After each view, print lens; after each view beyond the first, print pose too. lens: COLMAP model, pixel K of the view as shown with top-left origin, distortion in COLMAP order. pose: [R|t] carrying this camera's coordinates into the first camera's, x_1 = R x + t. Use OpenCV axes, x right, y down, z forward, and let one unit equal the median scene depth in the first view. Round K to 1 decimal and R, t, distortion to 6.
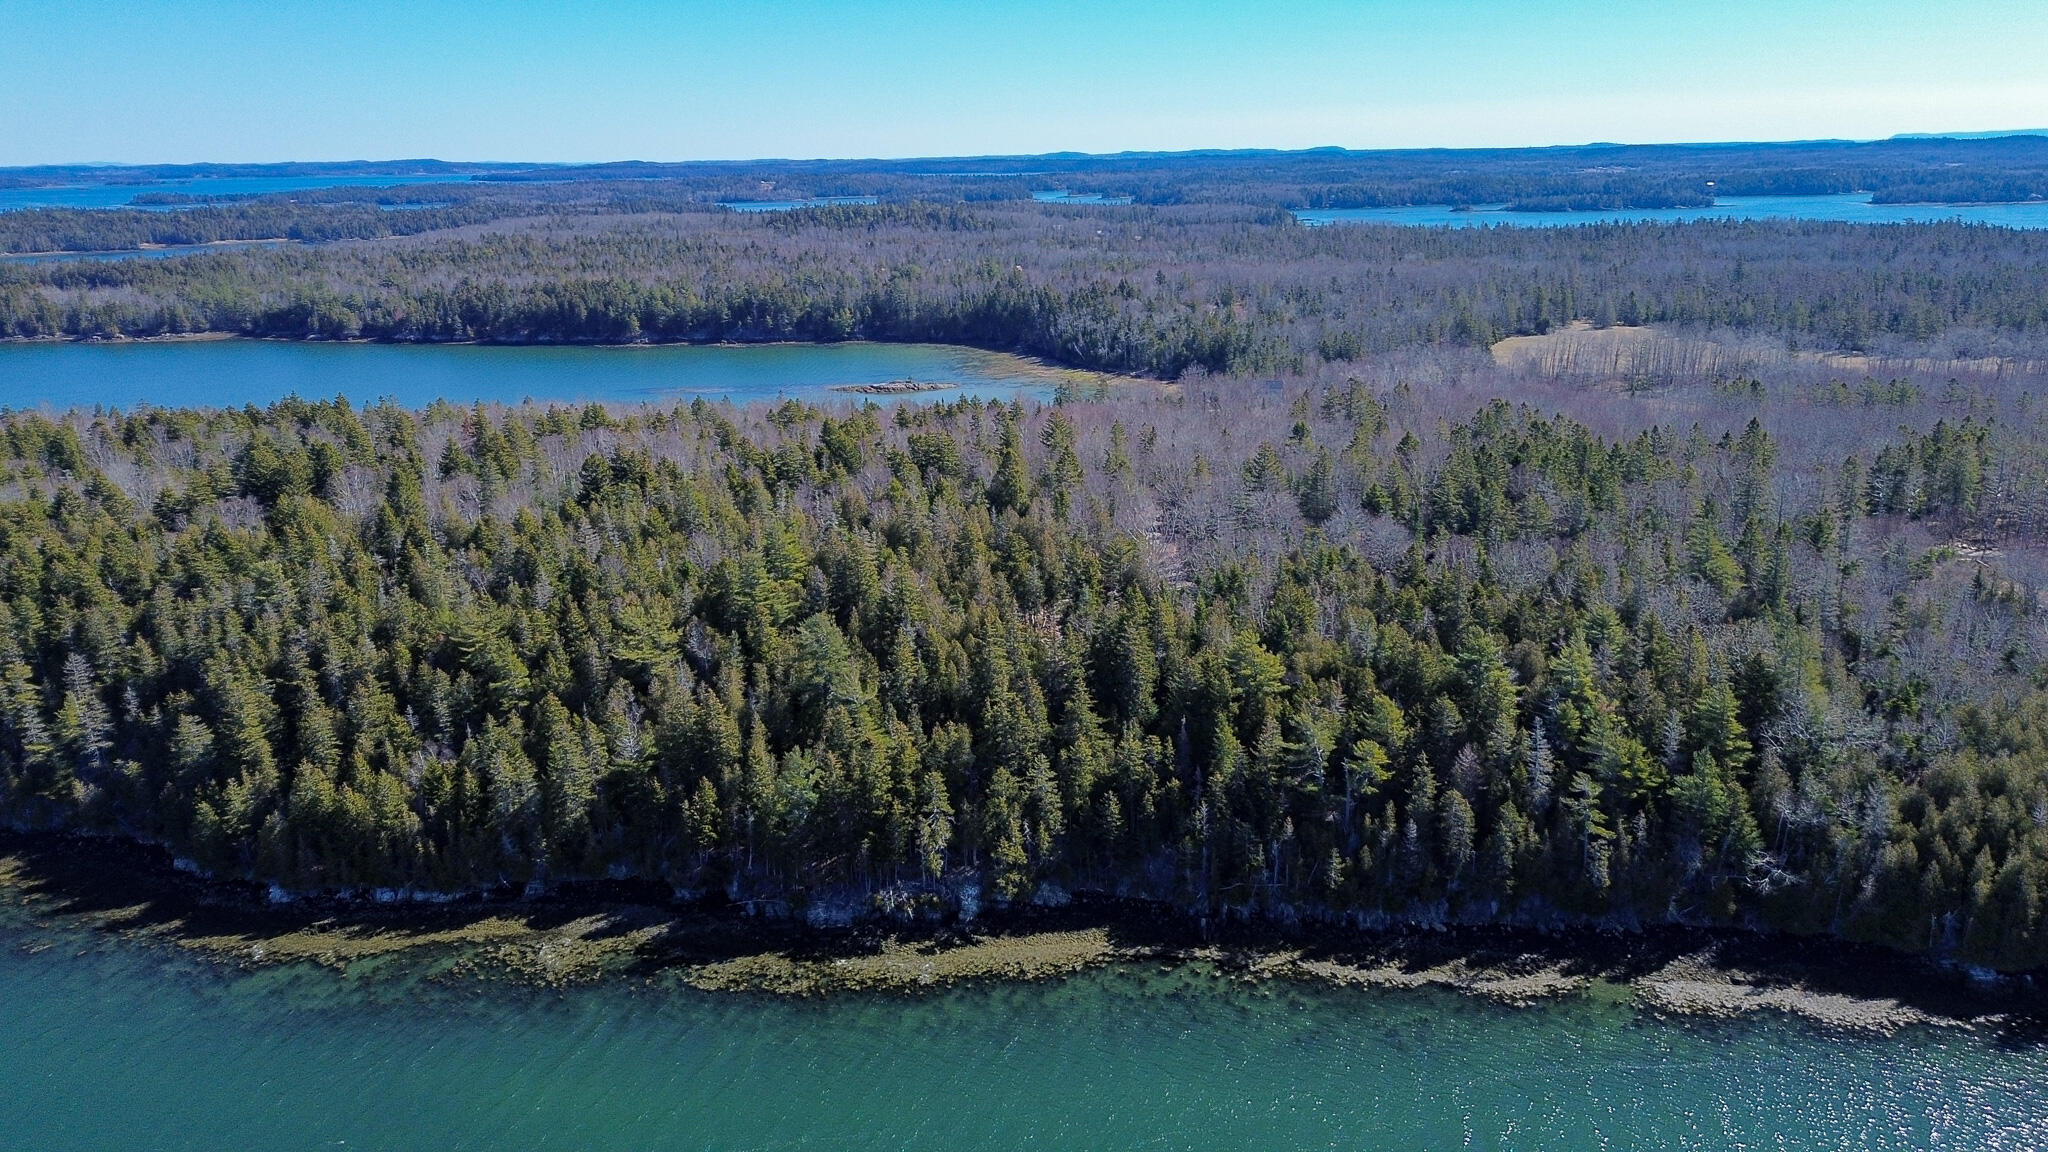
lens RADIAL K [[1437.6, 0, 1026.6], [0, 1437.6, 575.9], [0, 0, 1]] dist [0.070942, -0.072265]
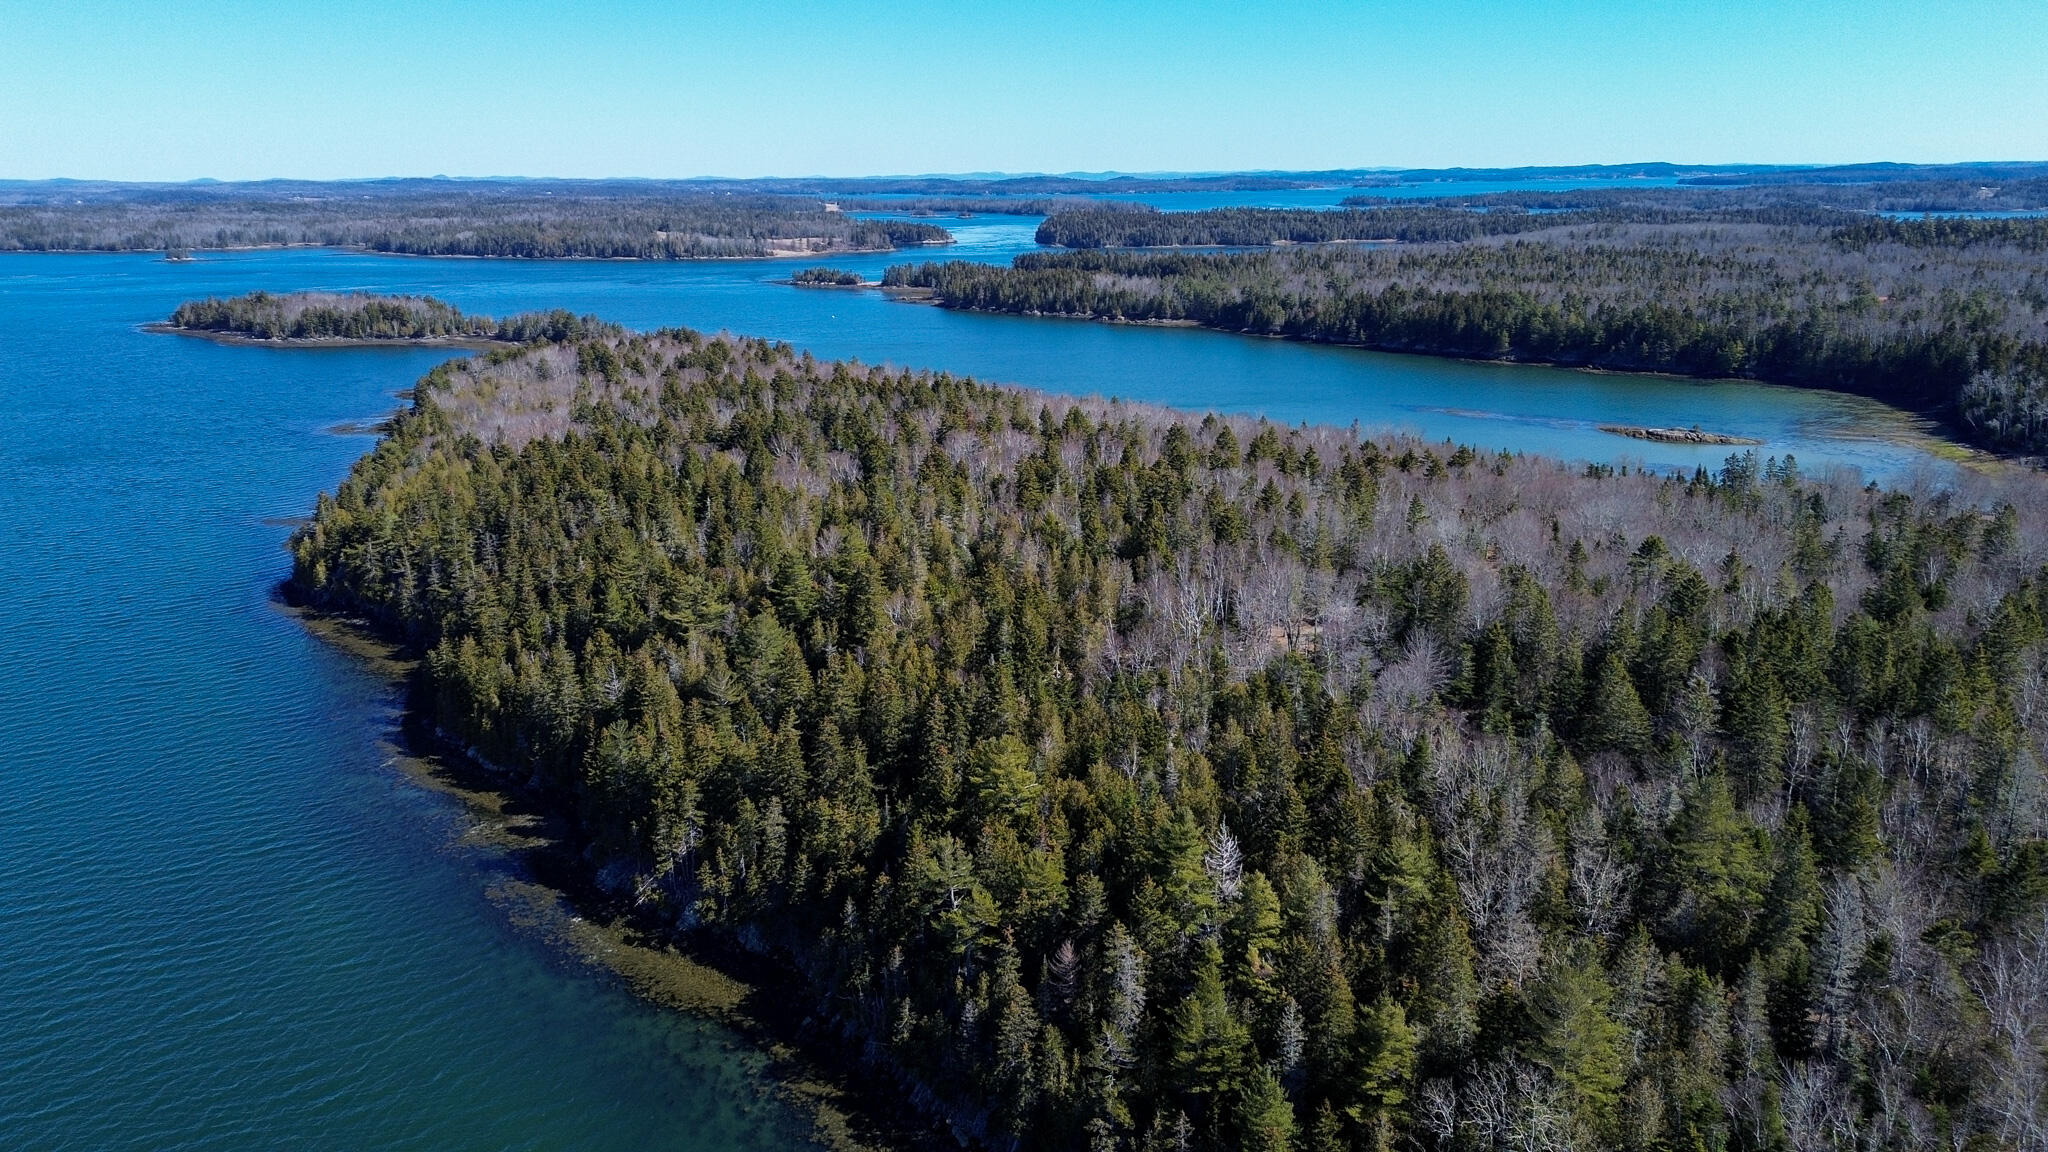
lens RADIAL K [[1437.0, 0, 1025.0], [0, 1437.0, 576.6], [0, 0, 1]] dist [0.072904, -0.075975]
pose [[0.712049, 0.196396, -0.674103, 0.754539], [-0.197268, 0.977370, 0.076379, -0.129184], [0.673849, 0.078594, 0.734678, 0.377414]]
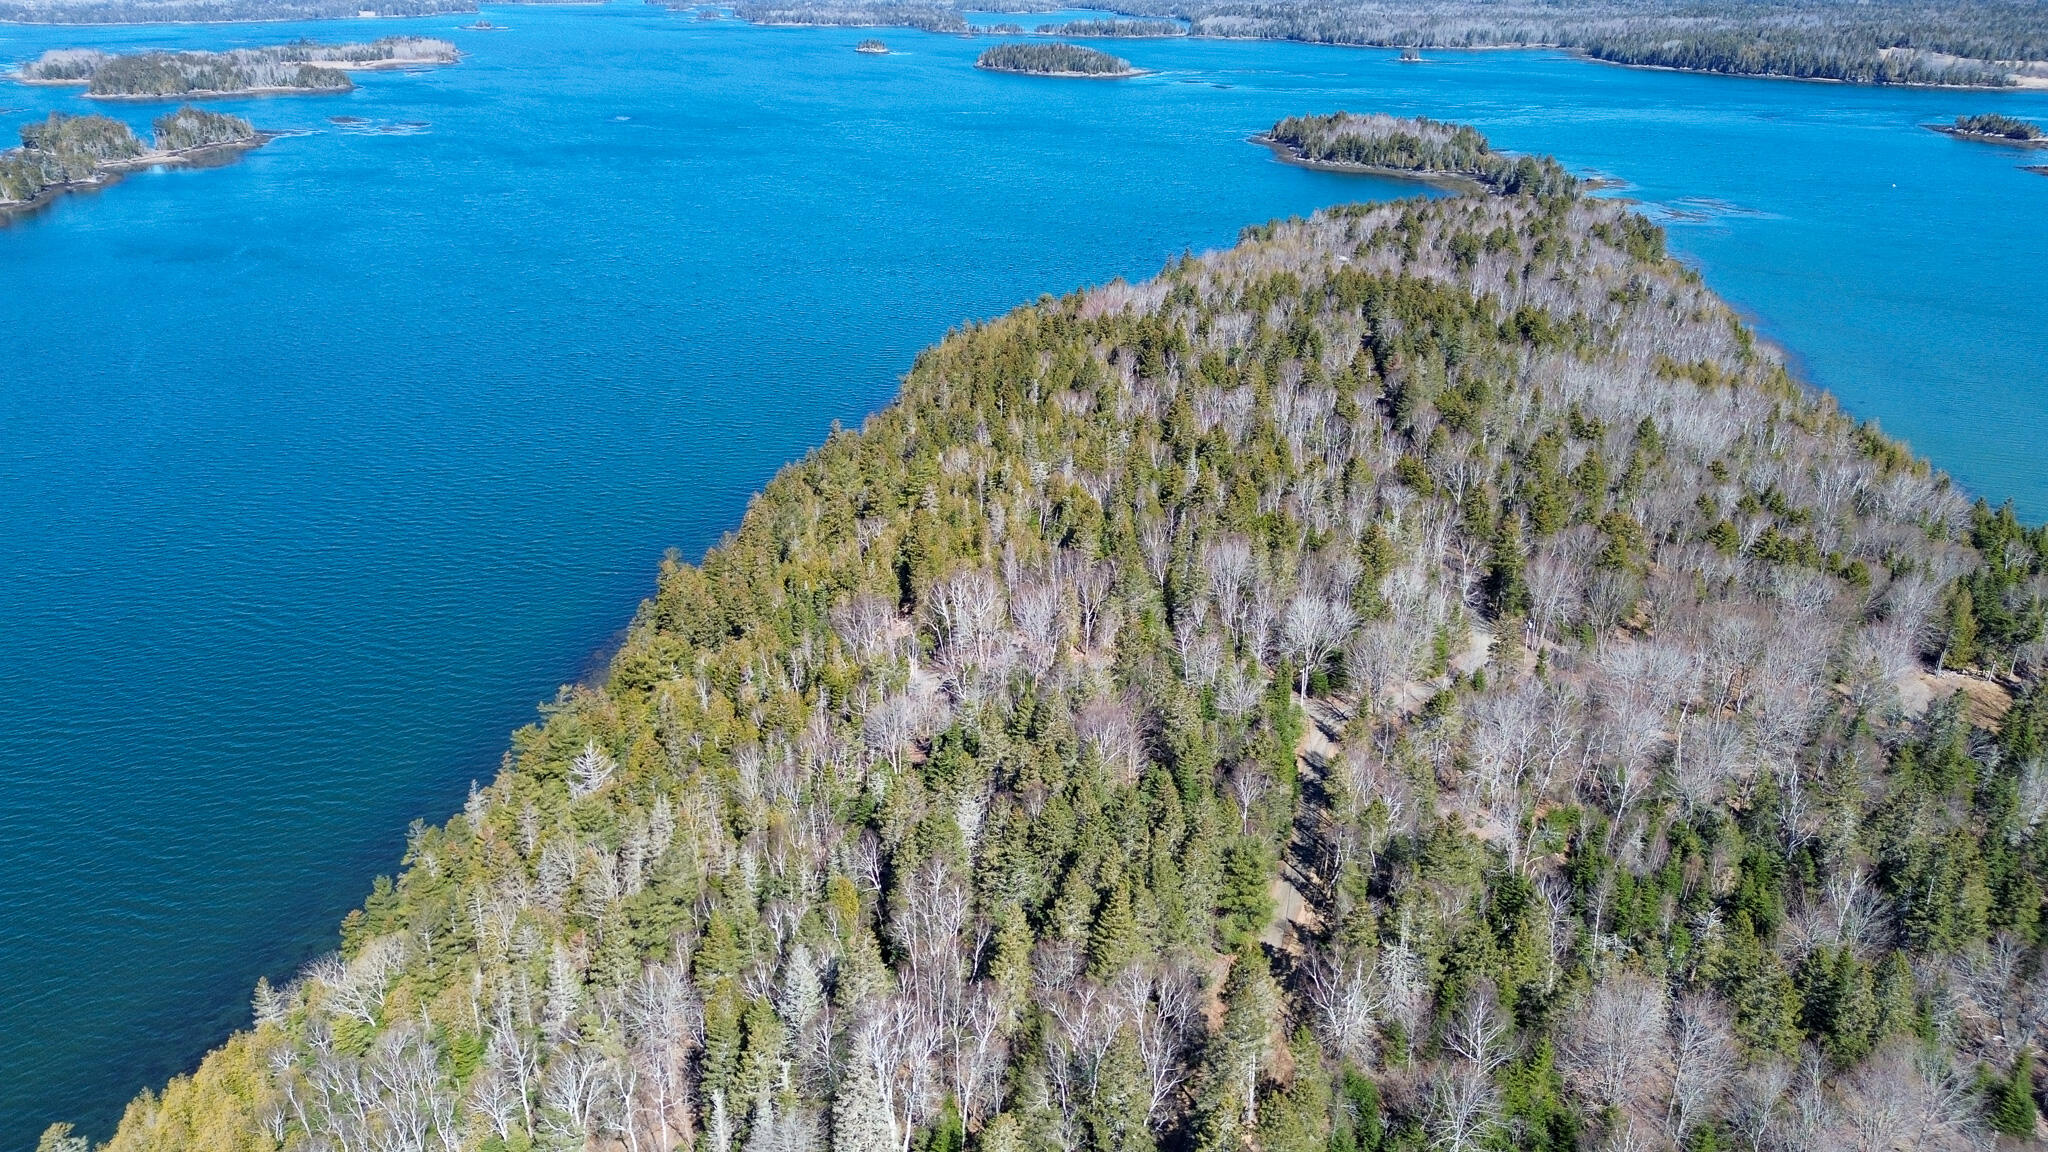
lens RADIAL K [[1414.0, 0, 1026.8], [0, 1414.0, 575.9], [0, 0, 1]] dist [0.086488, -0.087444]
pose [[-0.053808, 0.407997, -0.911396, 1.186584], [-0.274242, 0.871584, 0.406366, -0.566821], [0.960154, 0.271809, 0.064992, 1.238884]]
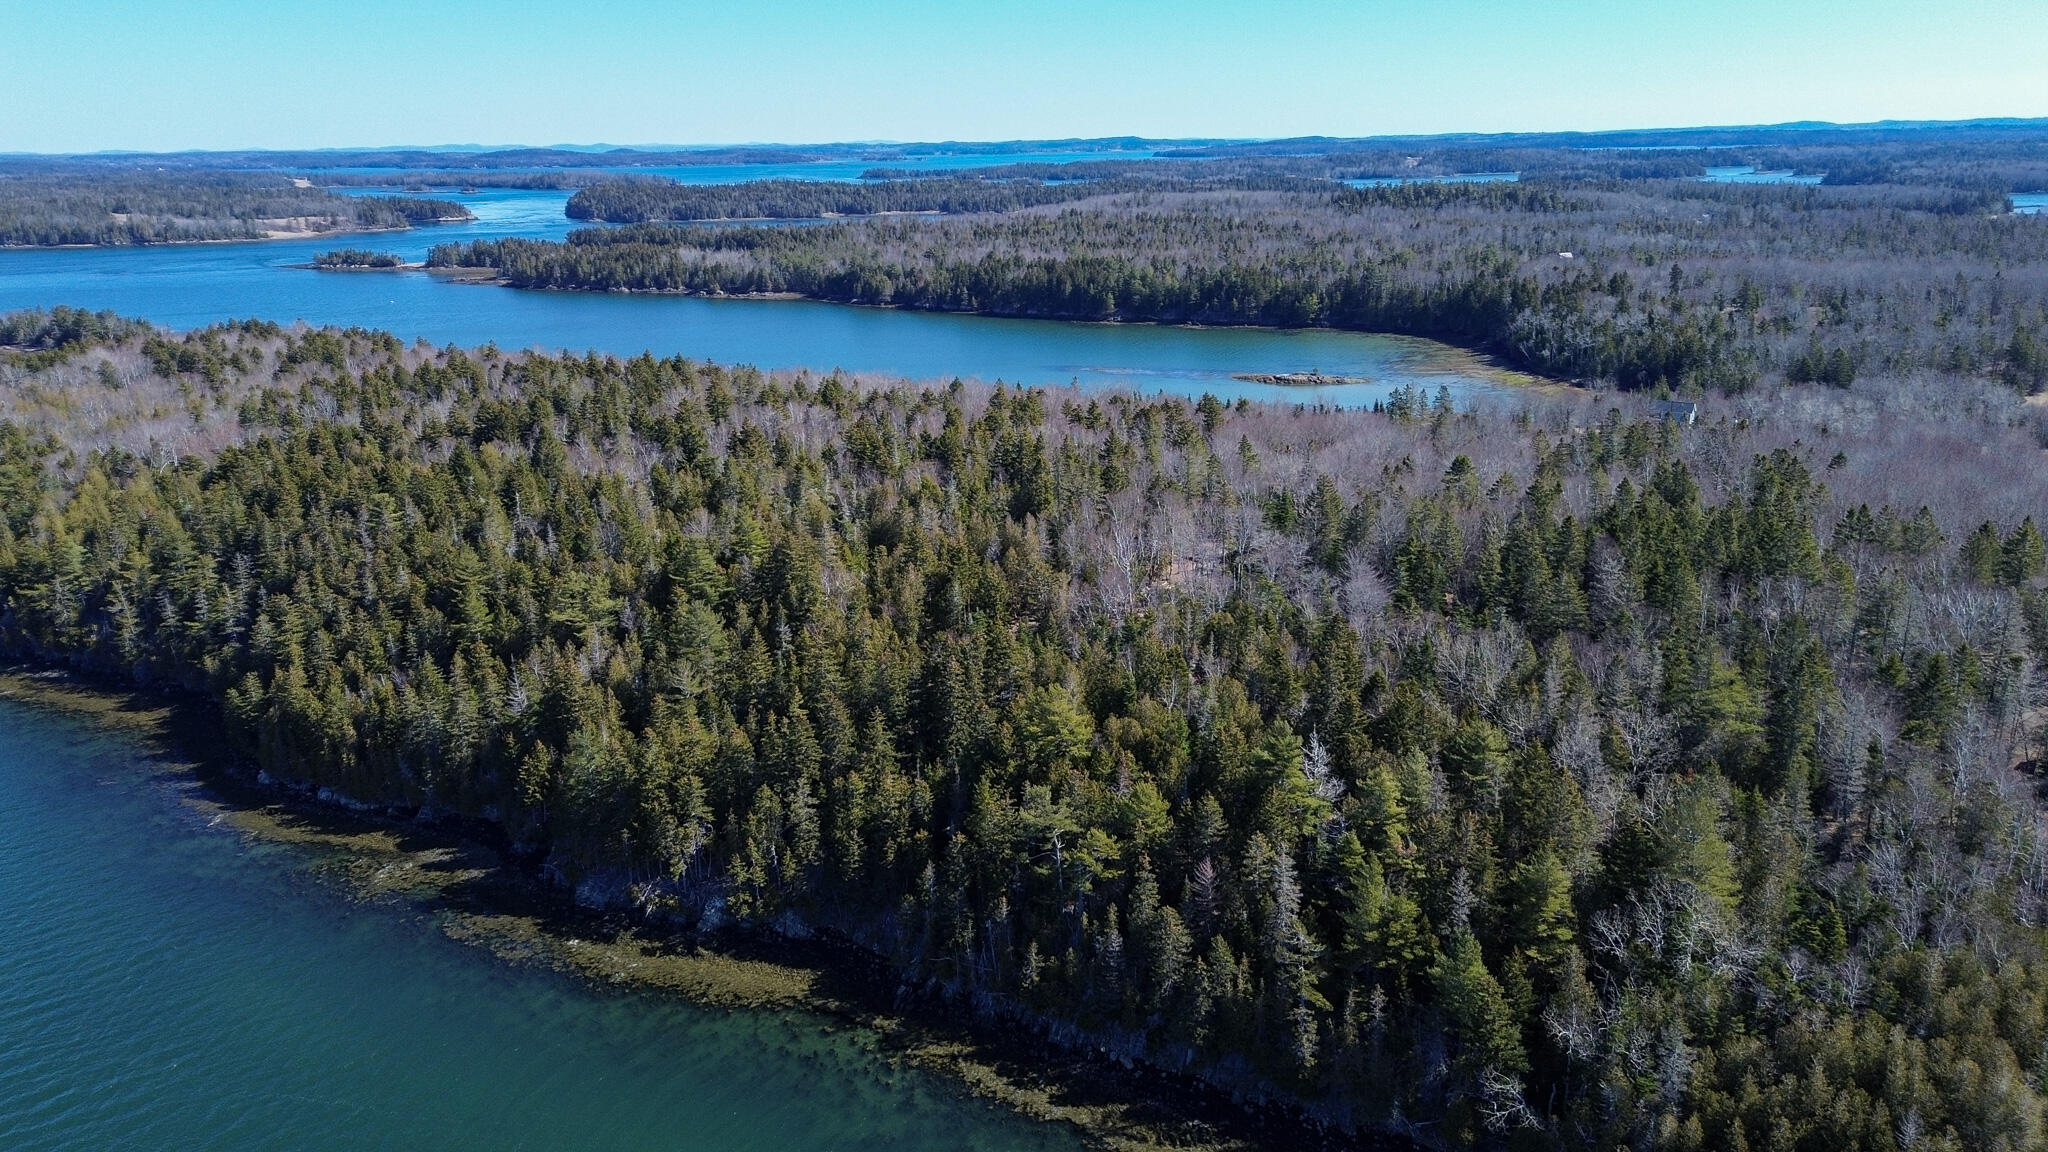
lens RADIAL K [[1437.6, 0, 1026.6], [0, 1437.6, 575.9], [0, 0, 1]] dist [0.070942, -0.072265]
pose [[0.901262, 0.126652, -0.414351, 0.519289], [-0.120034, 0.991877, 0.042093, -0.066854], [0.416316, 0.011799, 0.909143, 0.185897]]
